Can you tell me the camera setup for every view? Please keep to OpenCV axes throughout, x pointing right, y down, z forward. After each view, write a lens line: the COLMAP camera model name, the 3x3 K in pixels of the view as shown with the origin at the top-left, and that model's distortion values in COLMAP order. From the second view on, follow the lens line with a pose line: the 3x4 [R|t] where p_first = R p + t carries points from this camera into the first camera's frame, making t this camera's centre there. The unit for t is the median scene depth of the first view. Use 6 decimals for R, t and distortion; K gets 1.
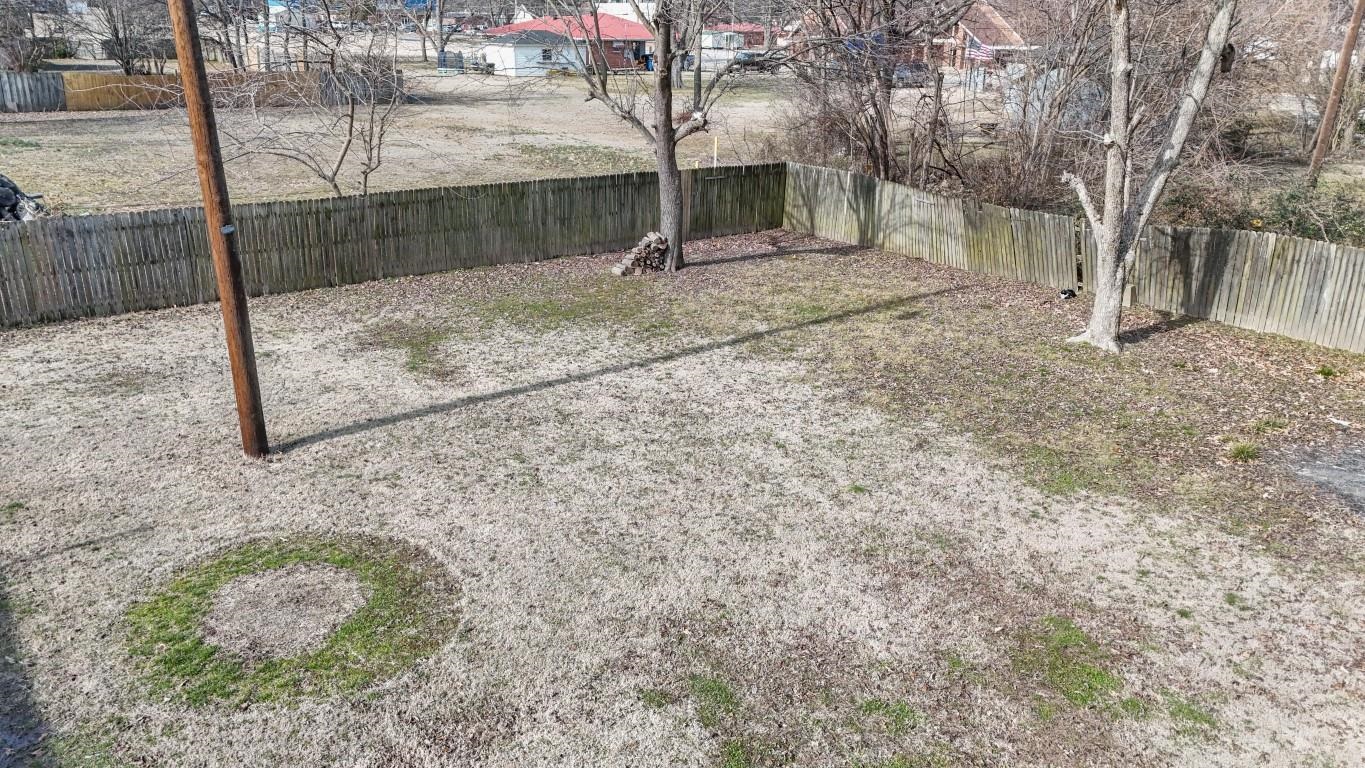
lens RADIAL K [[1004.2, 0, 685.4], [0, 1004.2, 379.3], [0, 0, 1]] dist [0.070279, -0.052916]
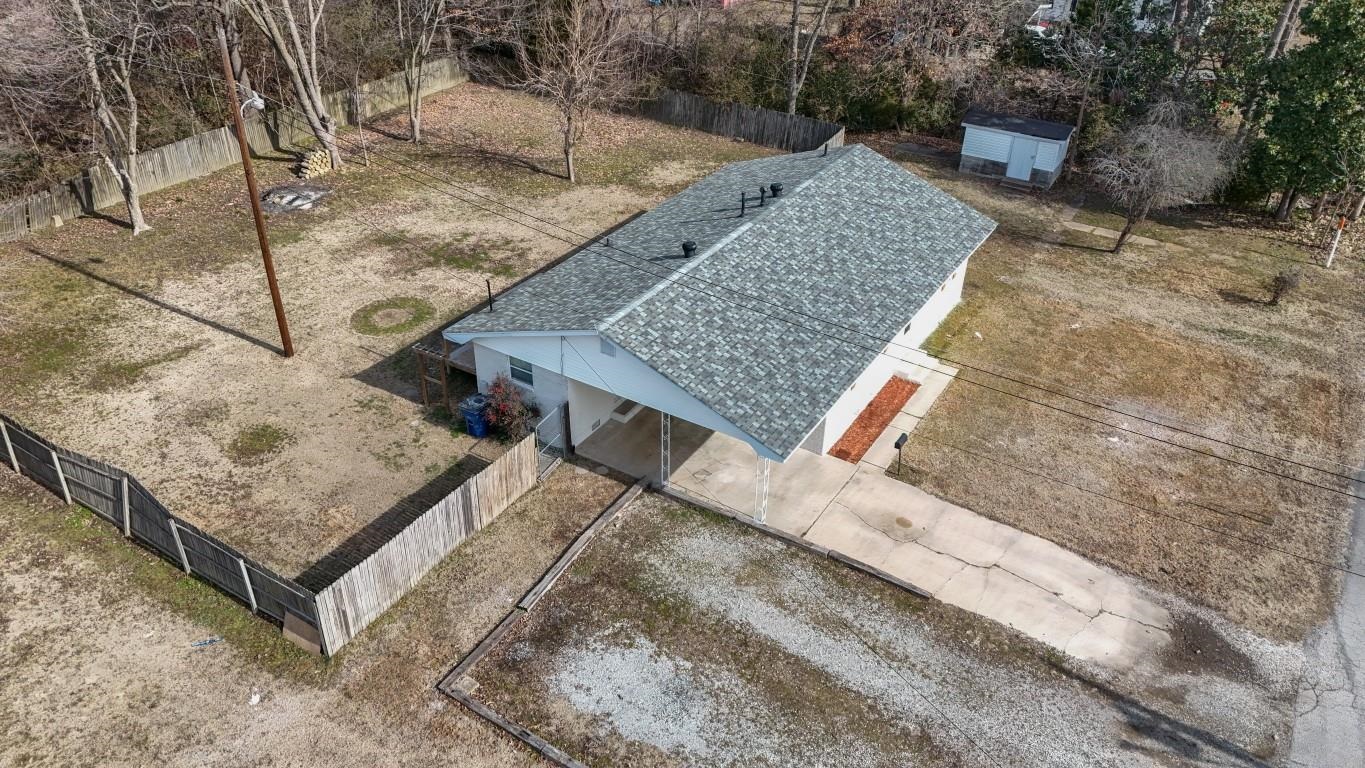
lens RADIAL K [[1004.2, 0, 676.2], [0, 1004.2, 378.8], [0, 0, 1]] dist [0.070279, -0.052916]
pose [[-0.325059, -0.524150, 0.787149, -3.800530], [0.292958, 0.735594, 0.610800, -1.605578], [-0.899173, 0.429148, -0.085557, 0.420945]]
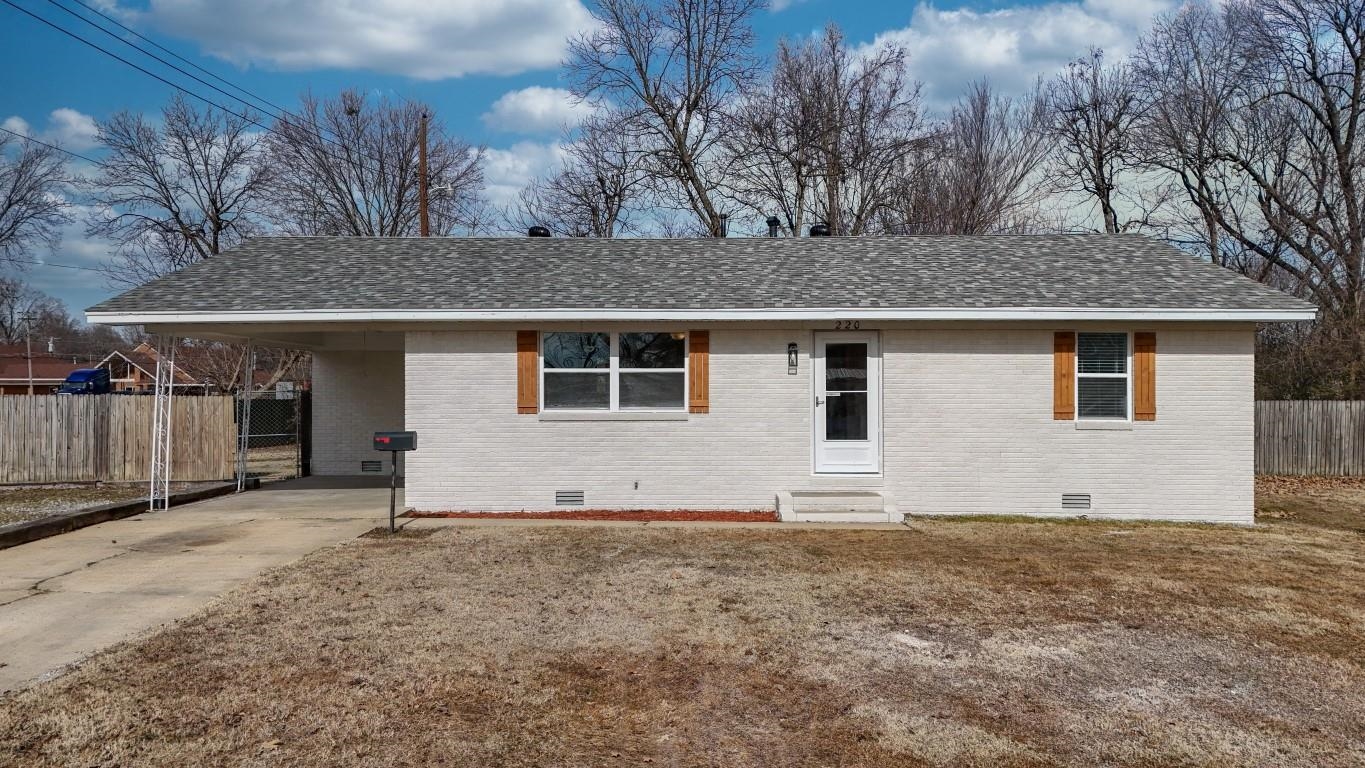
lens RADIAL K [[1004.2, 0, 682.6], [0, 1004.2, 387.5], [0, 0, 1]] dist [0.070279, -0.052916]
pose [[0.647285, -0.012341, 0.762148, -2.570642], [0.266542, 0.940411, -0.211144, 0.823570], [-0.714127, 0.339815, 0.612003, -1.451363]]
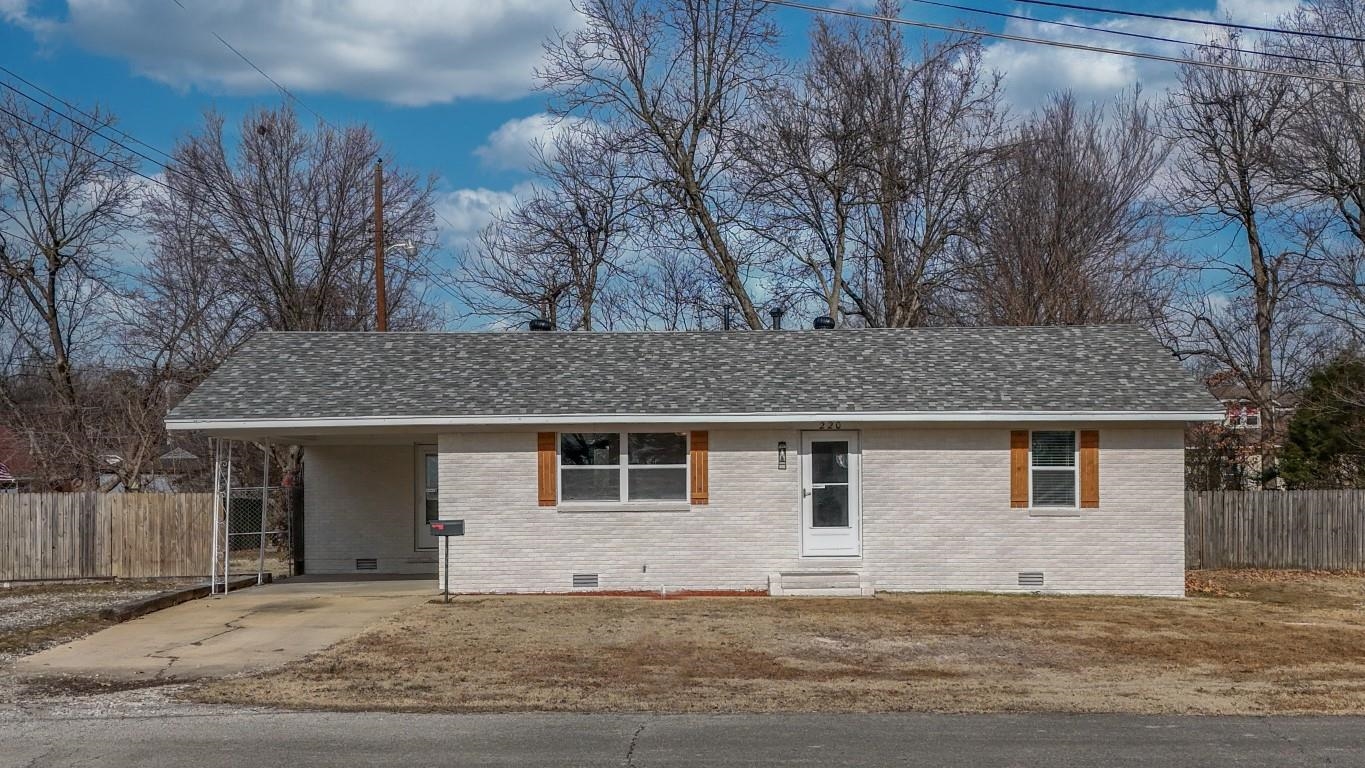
lens RADIAL K [[1657.2, 0, 707.5], [0, 1657.2, 477.6], [0, 0, 1]] dist [0.079199, 0.000000]
pose [[0.641045, -0.017104, 0.767313, -3.564839], [0.274827, 0.938575, -0.208681, 1.098907], [-0.716611, 0.344652, 0.606369, -2.272062]]
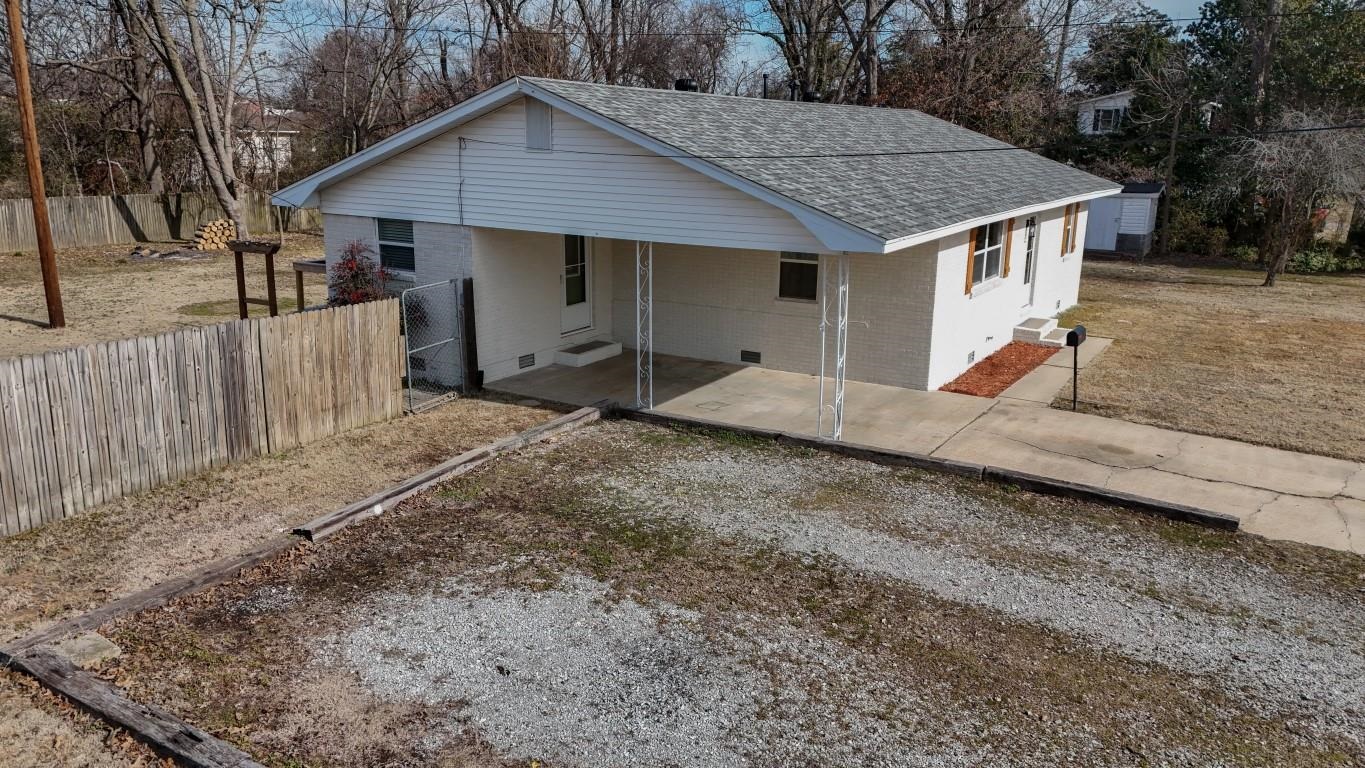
lens RADIAL K [[1004.2, 0, 678.5], [0, 1004.2, 374.0], [0, 0, 1]] dist [0.070279, -0.052916]
pose [[-0.330562, -0.238548, 0.913139, -3.081752], [0.296947, 0.892104, 0.340549, -0.175920], [-0.895852, 0.383726, -0.224060, 0.611177]]
